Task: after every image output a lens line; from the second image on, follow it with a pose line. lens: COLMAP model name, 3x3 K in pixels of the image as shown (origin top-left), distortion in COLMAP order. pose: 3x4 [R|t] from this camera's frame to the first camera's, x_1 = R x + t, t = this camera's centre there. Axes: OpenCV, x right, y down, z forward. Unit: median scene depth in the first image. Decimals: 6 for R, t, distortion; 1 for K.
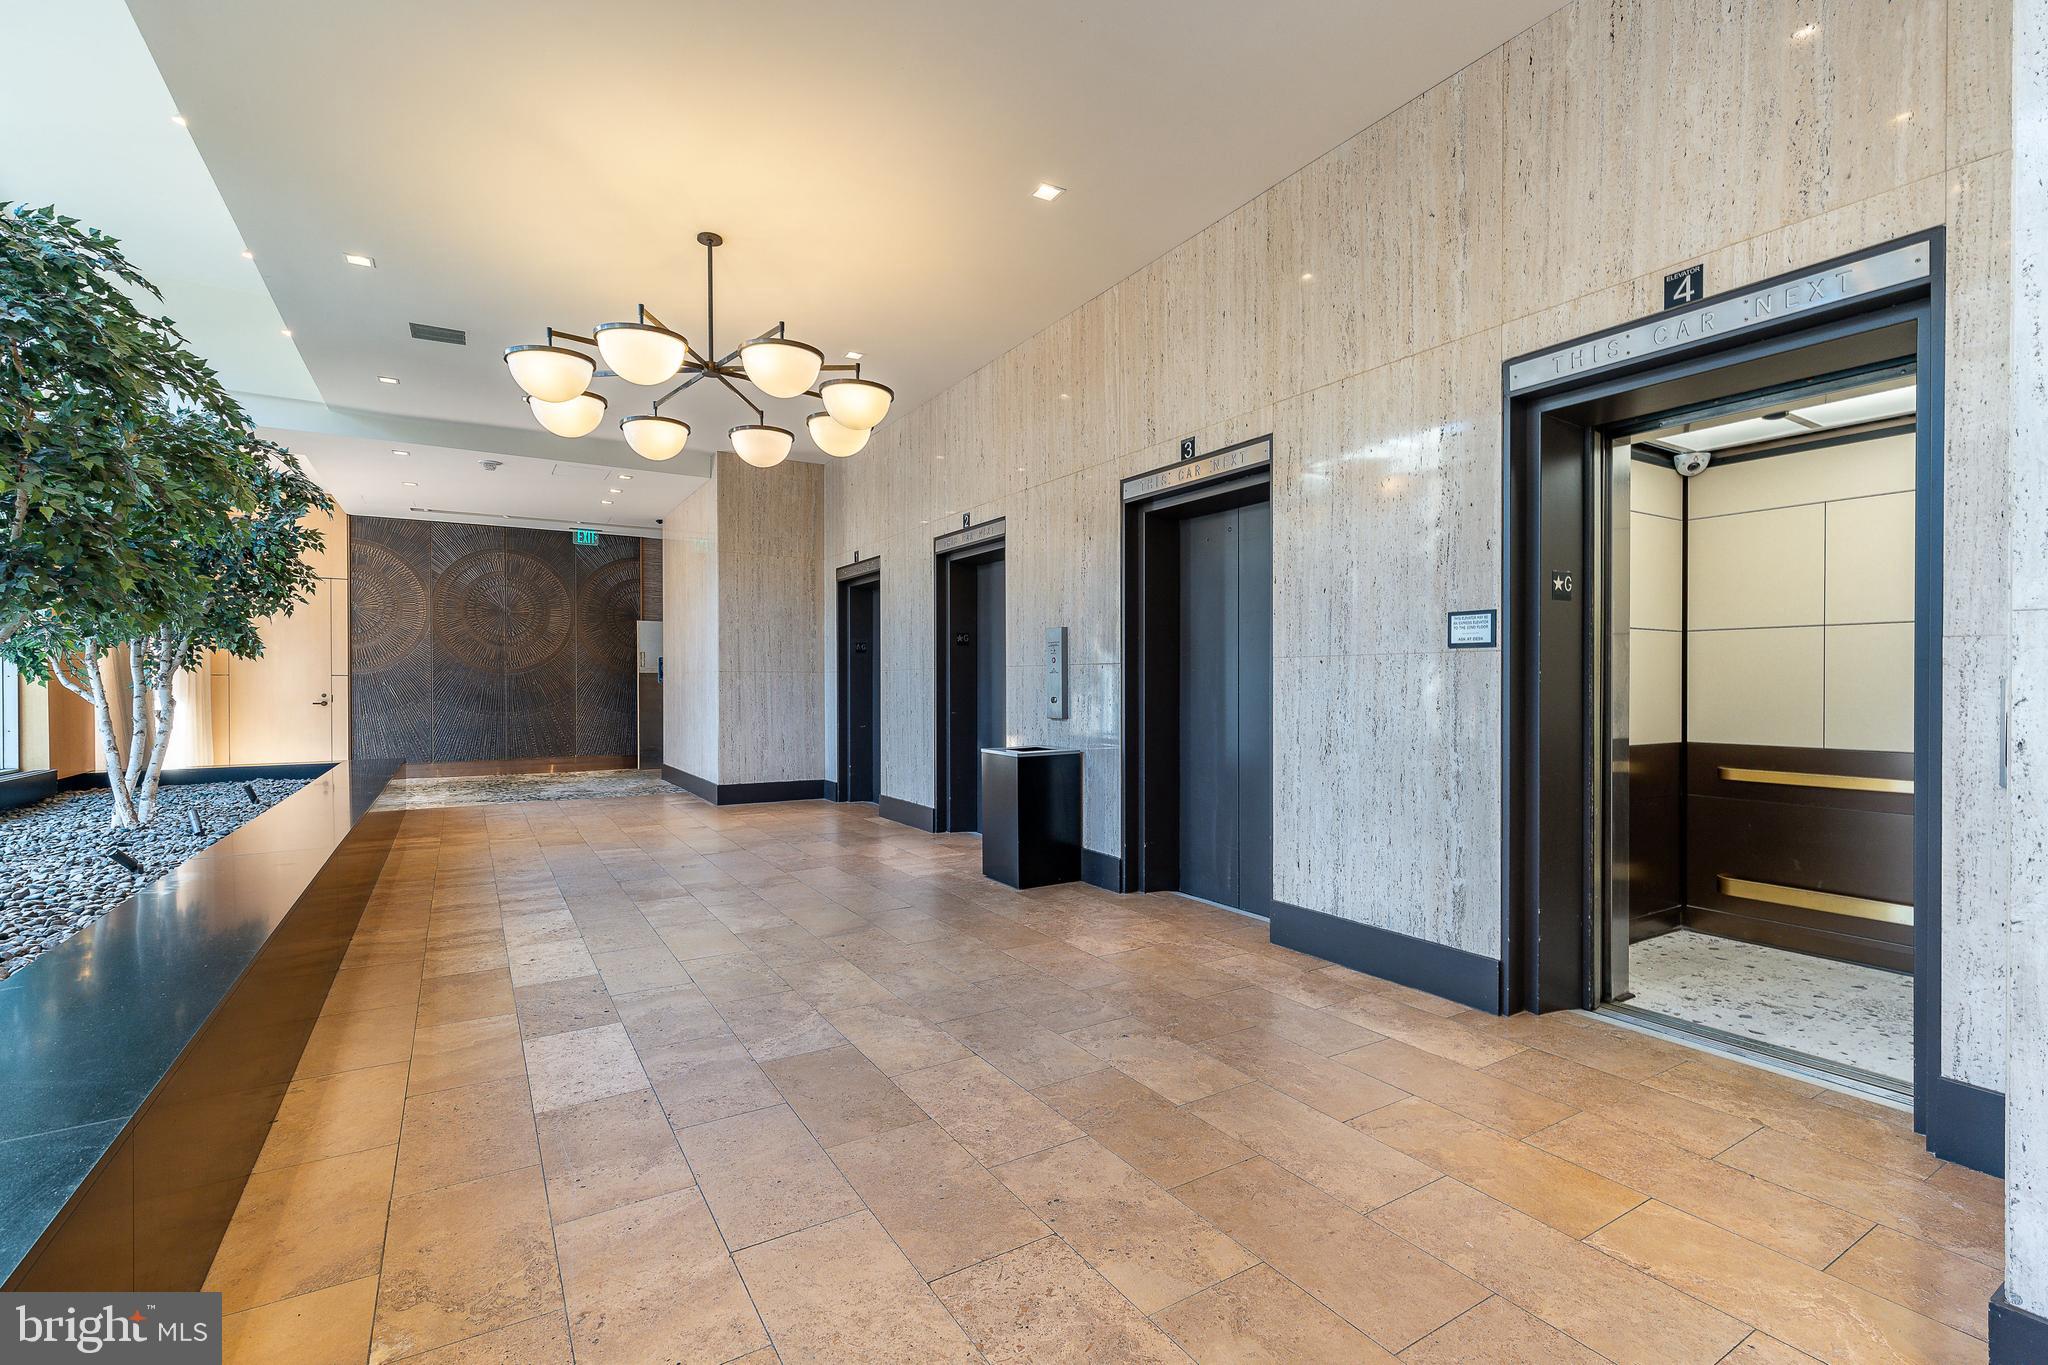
lens RADIAL K [[920.7, 0, 1023.5], [0, 920.7, 690.9], [0, 0, 1]] dist [0.004324, 0.000565]
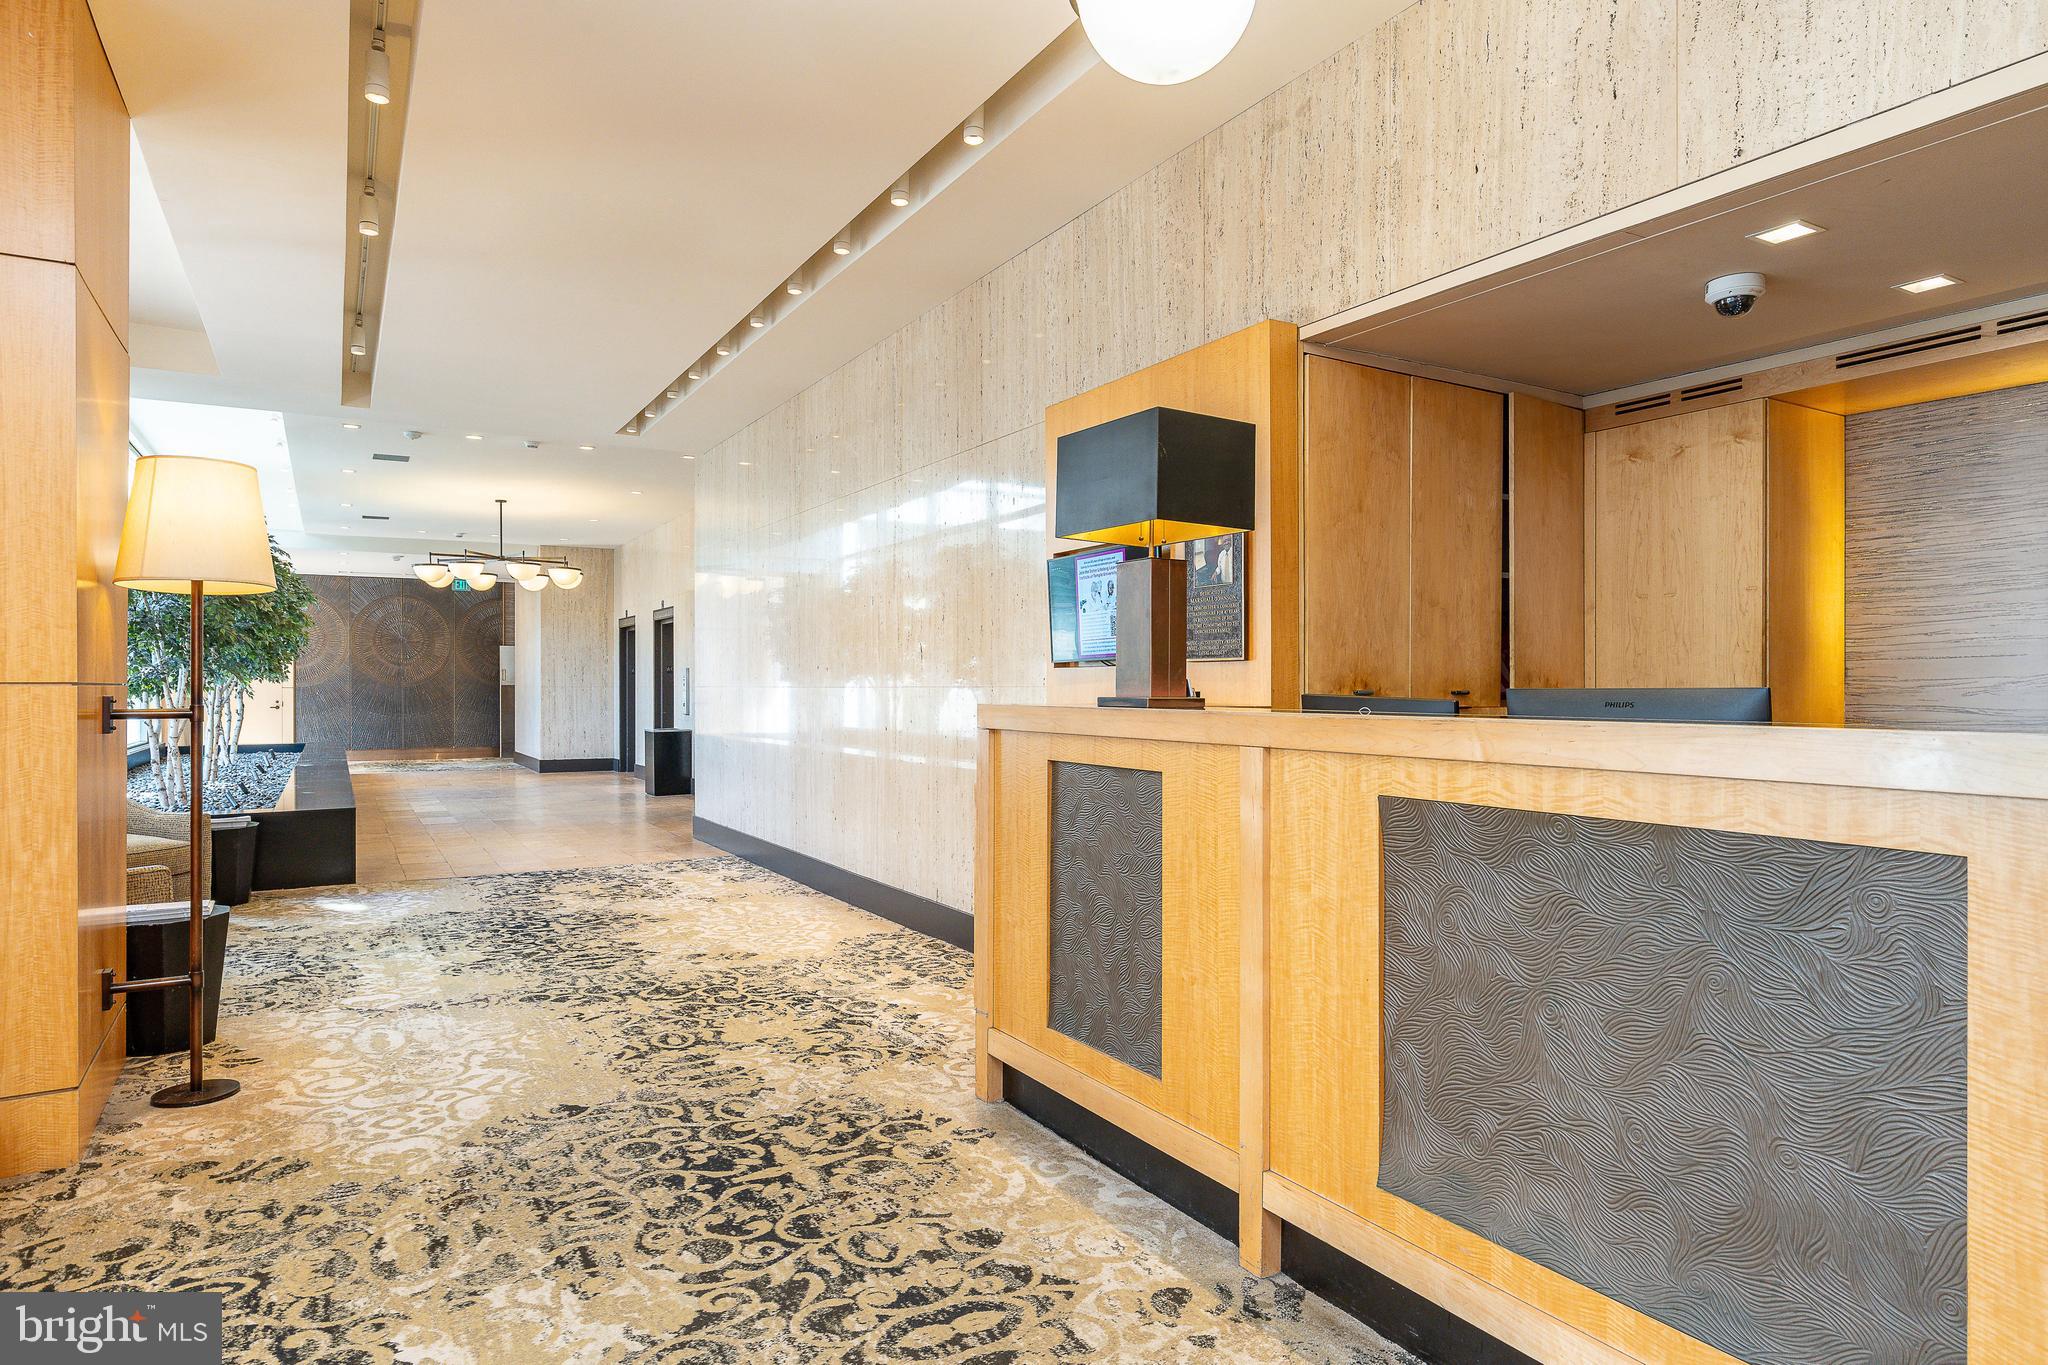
lens RADIAL K [[1186.7, 0, 1026.8], [0, 1186.7, 680.0], [0, 0, 1]] dist [0.001325, 0.000094]
pose [[0.999811, -0.001078, -0.019407, 0.412493], [0.000902, 0.999958, -0.009098, -0.010866], [0.019416, 0.009079, 0.999770, -0.770089]]
